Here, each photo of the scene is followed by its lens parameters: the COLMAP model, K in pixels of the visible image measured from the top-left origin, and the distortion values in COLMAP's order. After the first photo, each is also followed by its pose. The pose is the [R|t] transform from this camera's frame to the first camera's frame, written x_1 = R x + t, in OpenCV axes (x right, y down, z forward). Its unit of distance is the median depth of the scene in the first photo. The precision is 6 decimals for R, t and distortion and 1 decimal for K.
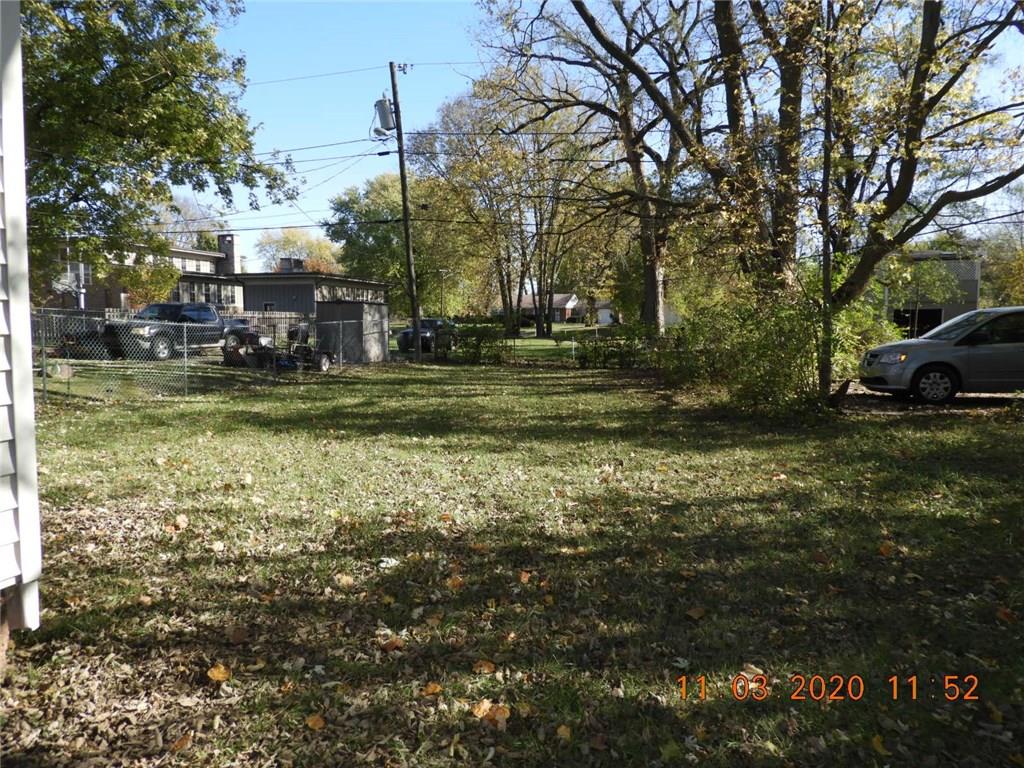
lens RADIAL K [[724.8, 0, 511.3], [0, 724.8, 384.9], [0, 0, 1]] dist [0.006592, -0.007850]
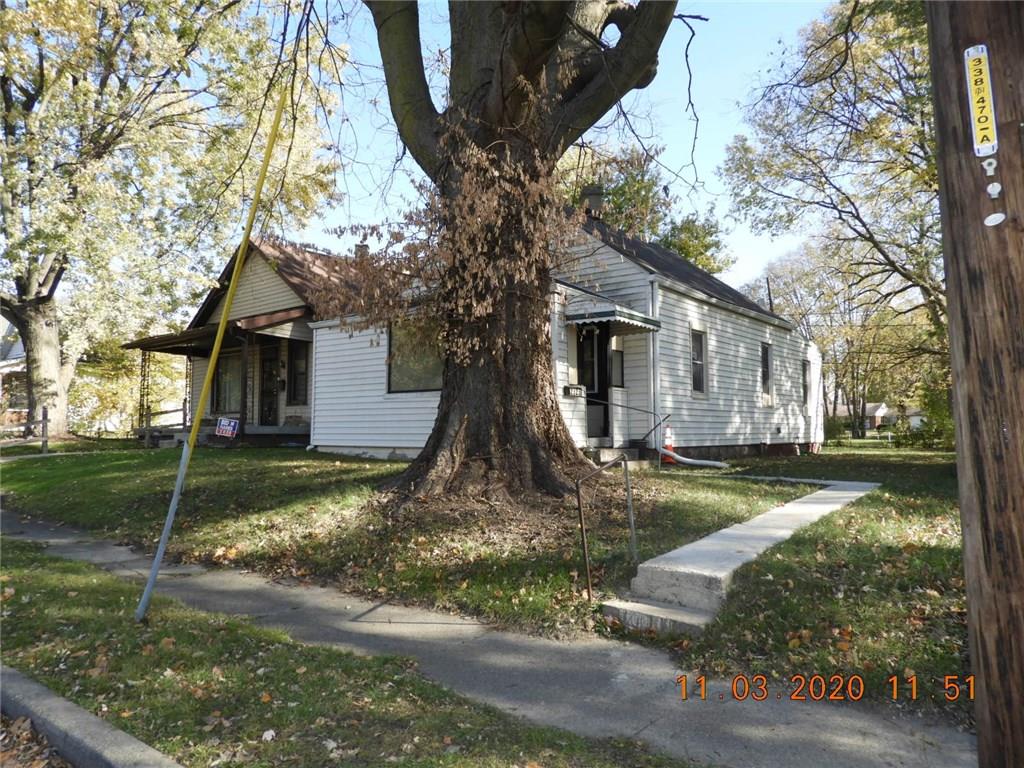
lens RADIAL K [[724.8, 0, 513.3], [0, 724.8, 387.9], [0, 0, 1]] dist [0.006592, -0.007850]
pose [[0.927329, -0.031281, -0.372937, -0.027531], [-0.025254, 0.988999, -0.145749, 0.030839], [0.373393, 0.144576, 0.916338, -0.256869]]
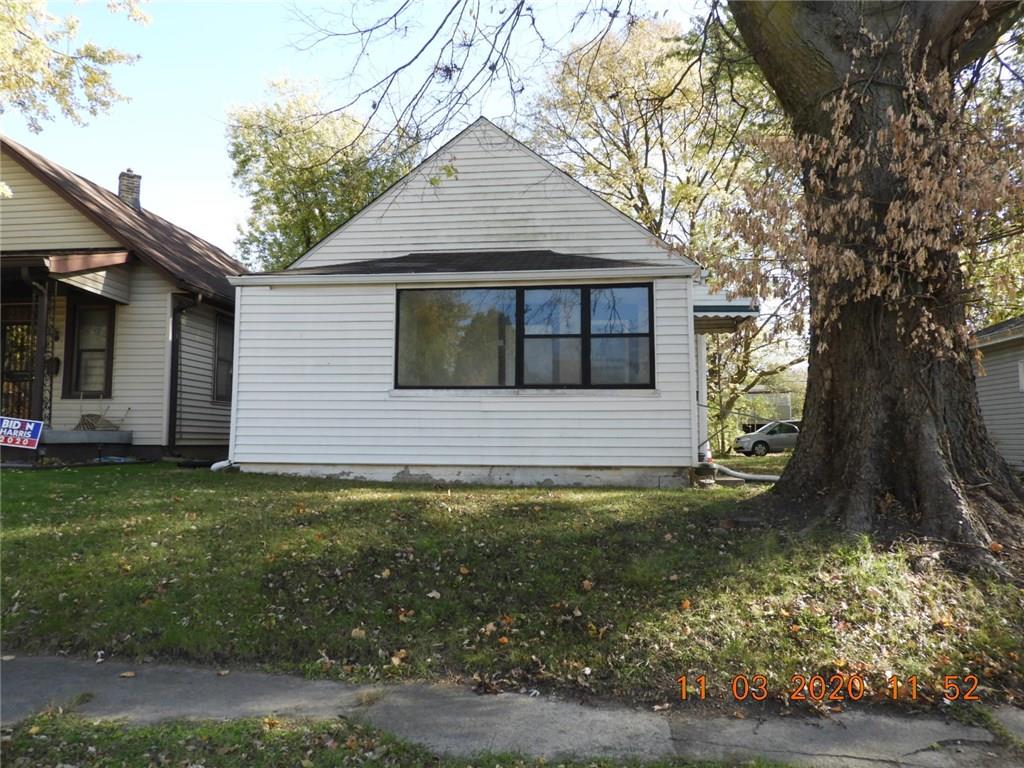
lens RADIAL K [[724.8, 0, 509.1], [0, 724.8, 379.4], [0, 0, 1]] dist [0.006592, -0.007850]
pose [[0.983168, 0.011924, 0.182313, -0.121580], [0.018047, 0.986650, -0.161855, 0.026438], [-0.181809, 0.162421, 0.969827, -0.232650]]
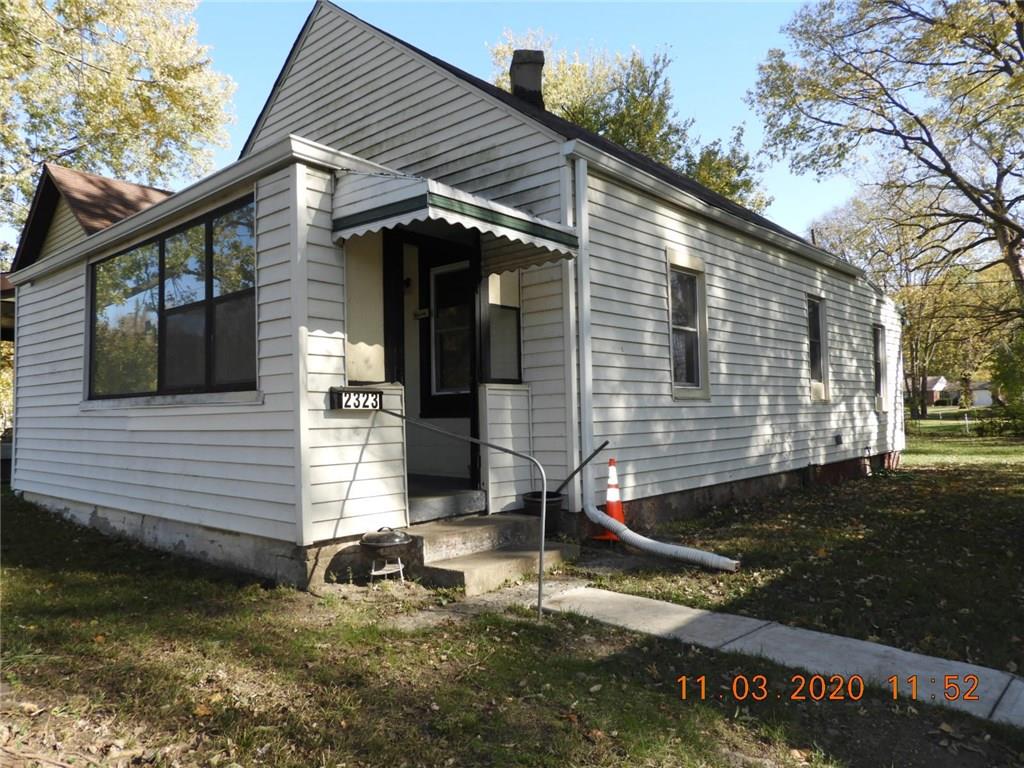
lens RADIAL K [[724.8, 0, 509.3], [0, 724.8, 381.7], [0, 0, 1]] dist [0.006592, -0.007850]
pose [[0.903573, -0.040195, -0.426545, -0.032731], [-0.014382, 0.992183, -0.123964, 0.016197], [0.428193, 0.118145, 0.895931, -0.170195]]
